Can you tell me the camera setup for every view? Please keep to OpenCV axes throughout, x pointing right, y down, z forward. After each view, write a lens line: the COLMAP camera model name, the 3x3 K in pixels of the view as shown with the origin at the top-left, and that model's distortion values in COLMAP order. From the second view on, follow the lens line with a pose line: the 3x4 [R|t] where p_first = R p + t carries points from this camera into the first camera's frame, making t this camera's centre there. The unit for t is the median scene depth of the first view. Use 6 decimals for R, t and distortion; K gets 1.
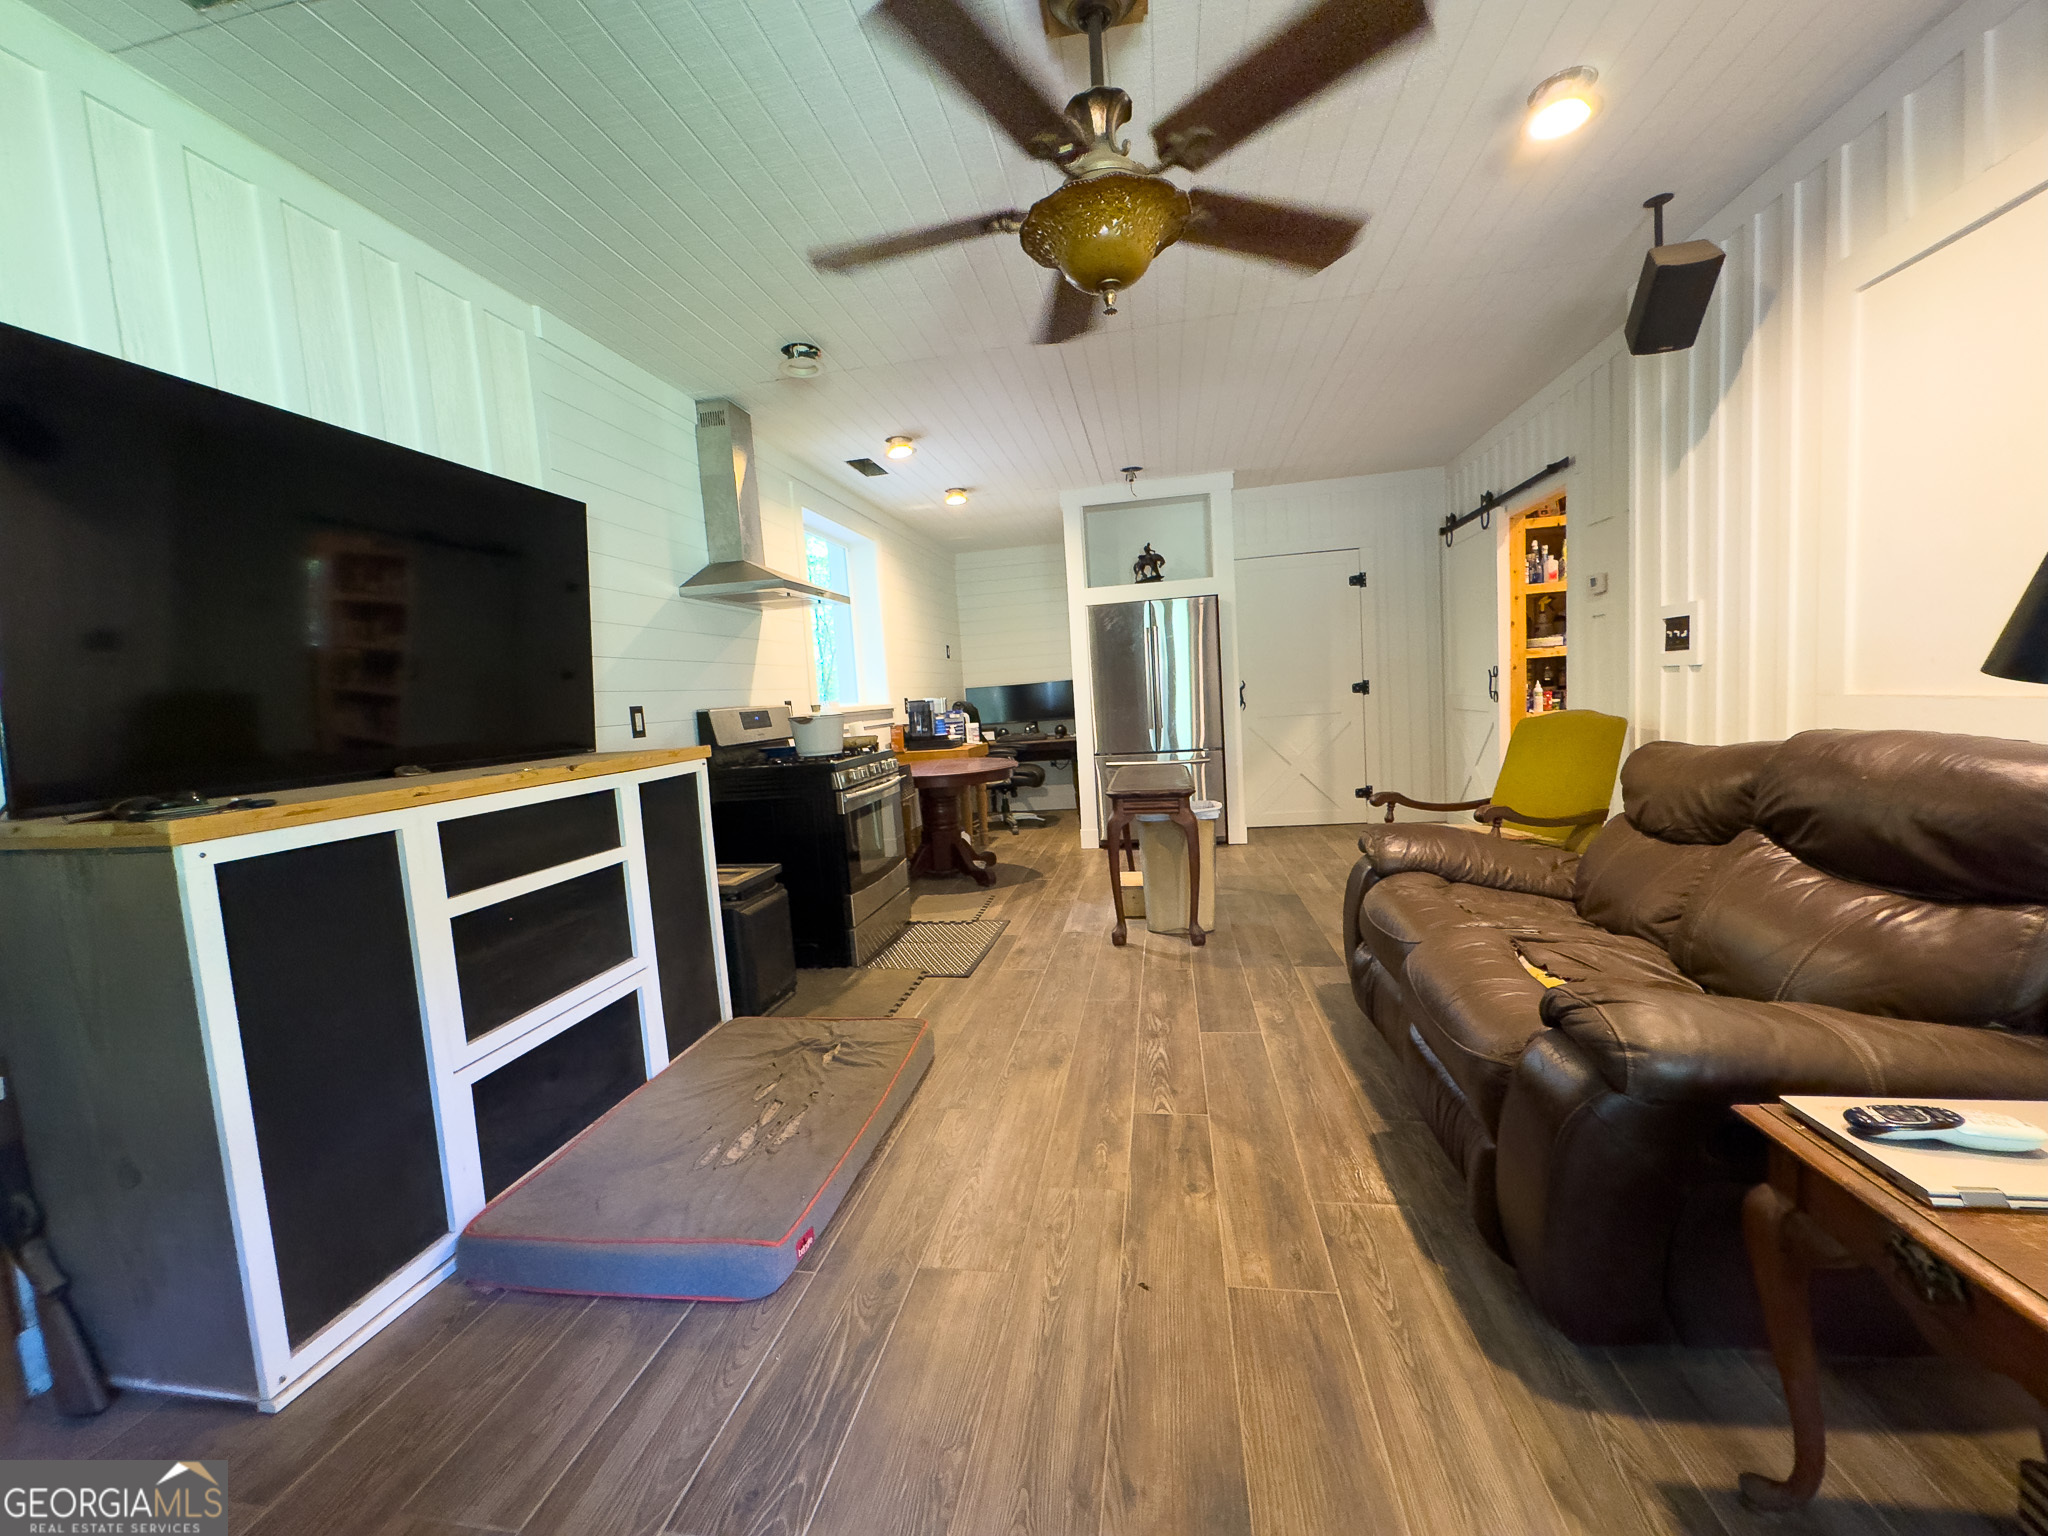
lens RADIAL K [[834.2, 0, 1017.1], [0, 834.2, 773.7], [0, 0, 1]] dist [-0.001692, -0.000054]
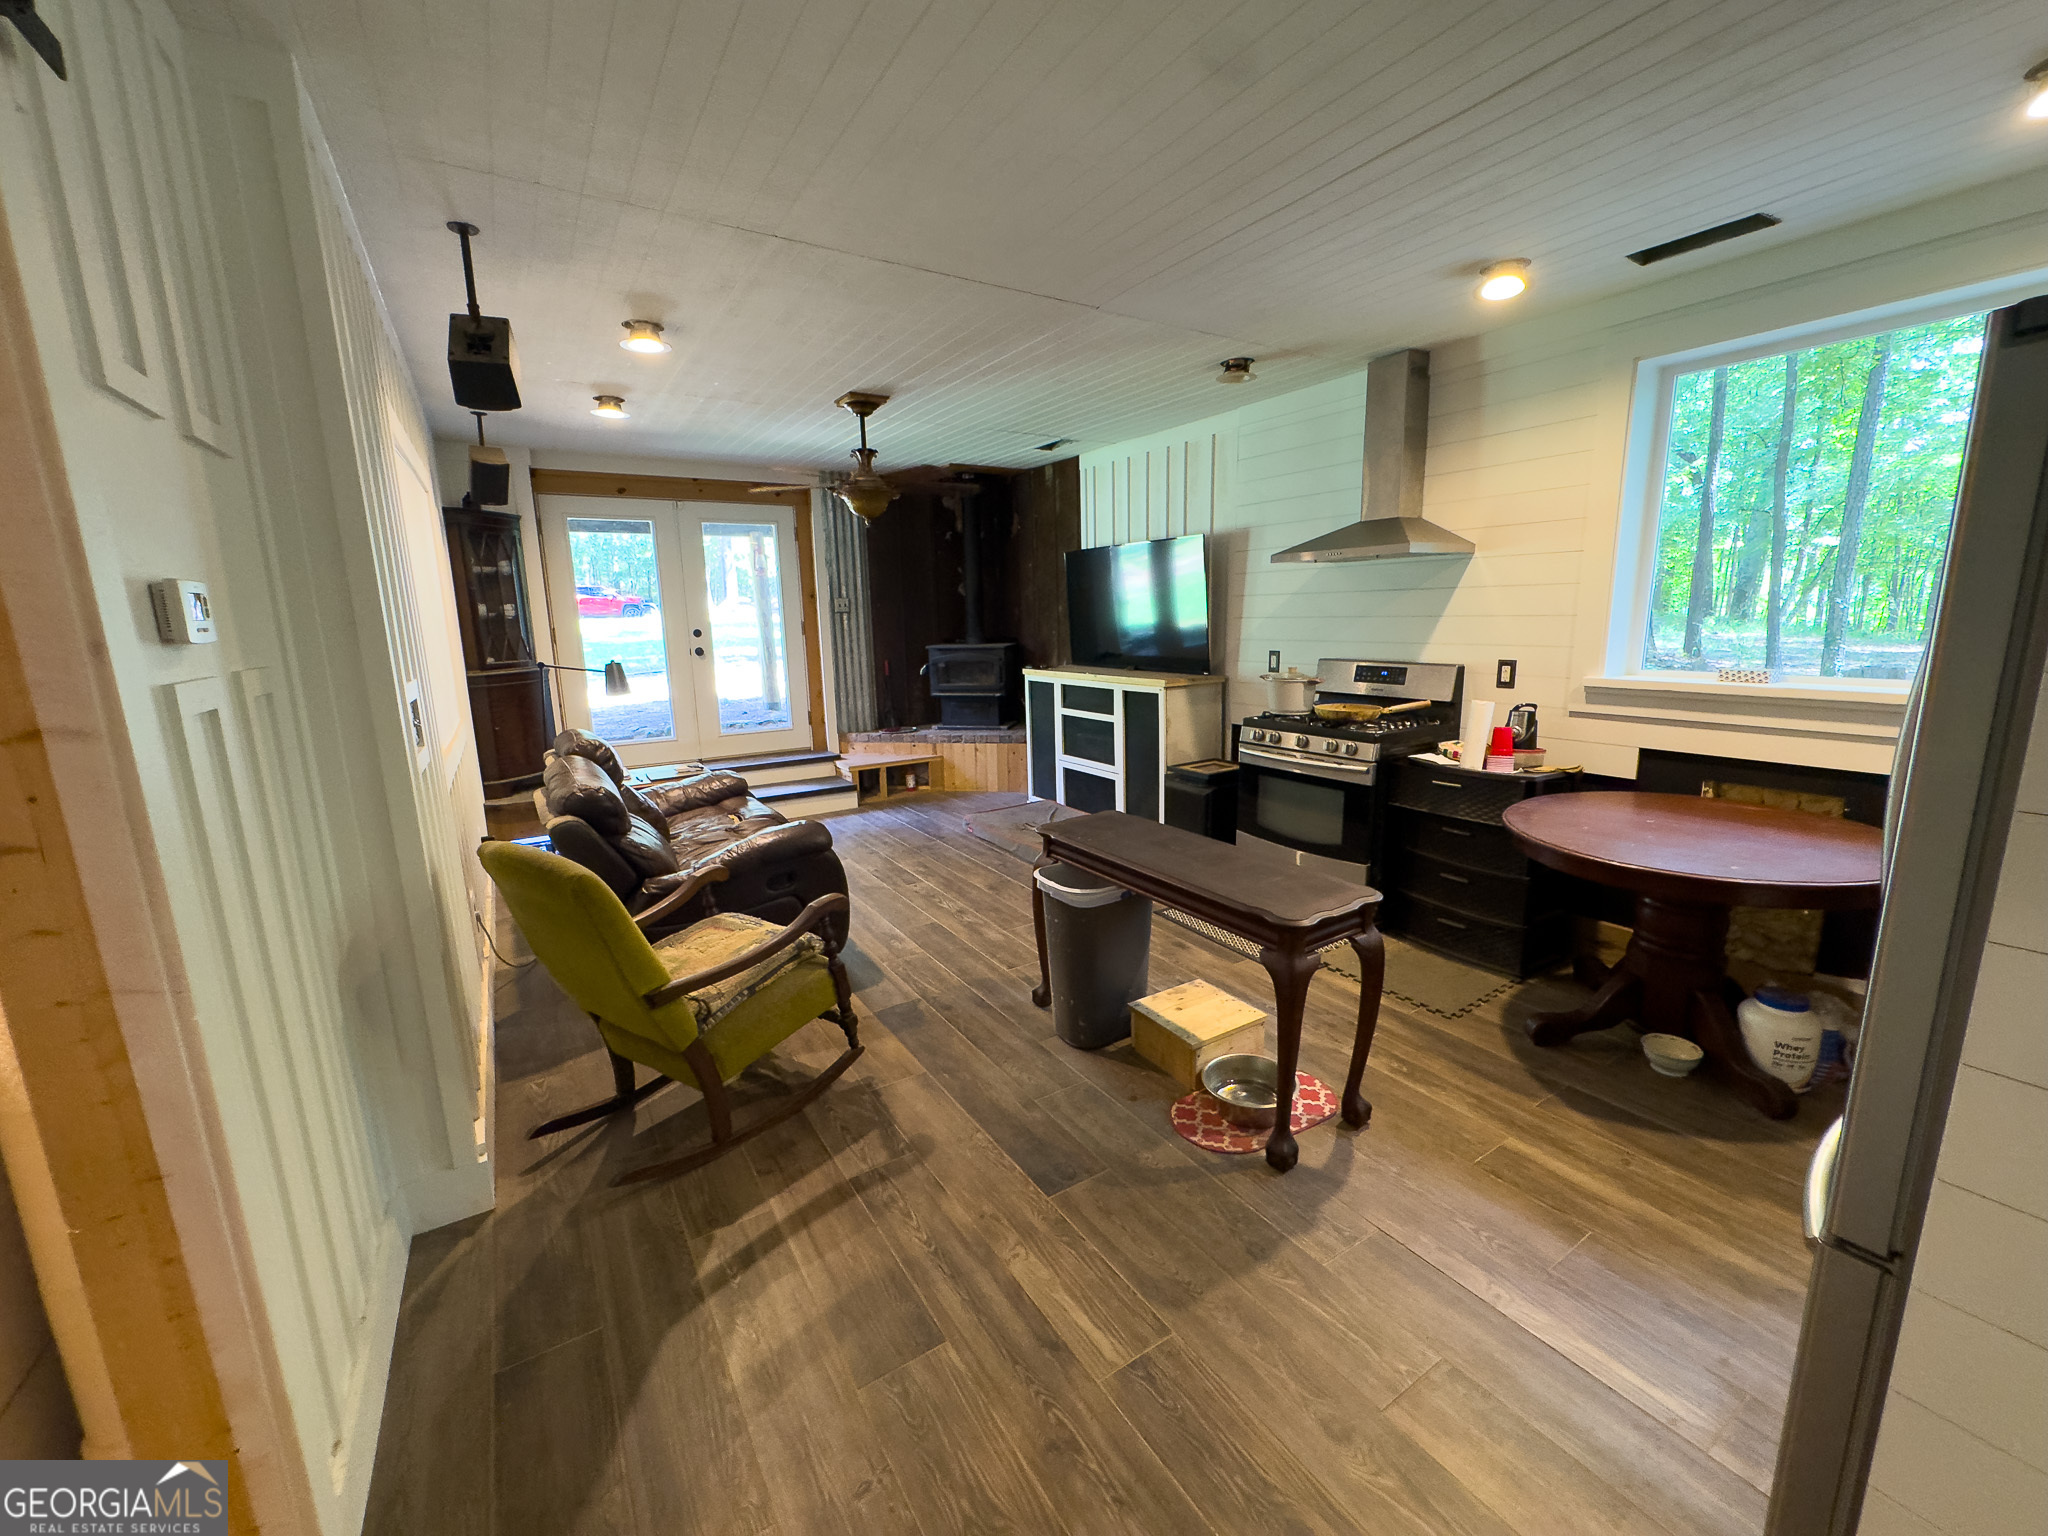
lens RADIAL K [[834.2, 0, 1017.1], [0, 834.2, 773.7], [0, 0, 1]] dist [-0.001692, -0.000054]
pose [[-0.748571, 0.210562, -0.628733, 1.039631], [0.014415, 0.953181, 0.302057, -0.398054], [0.662898, 0.217048, -0.716559, 2.220166]]
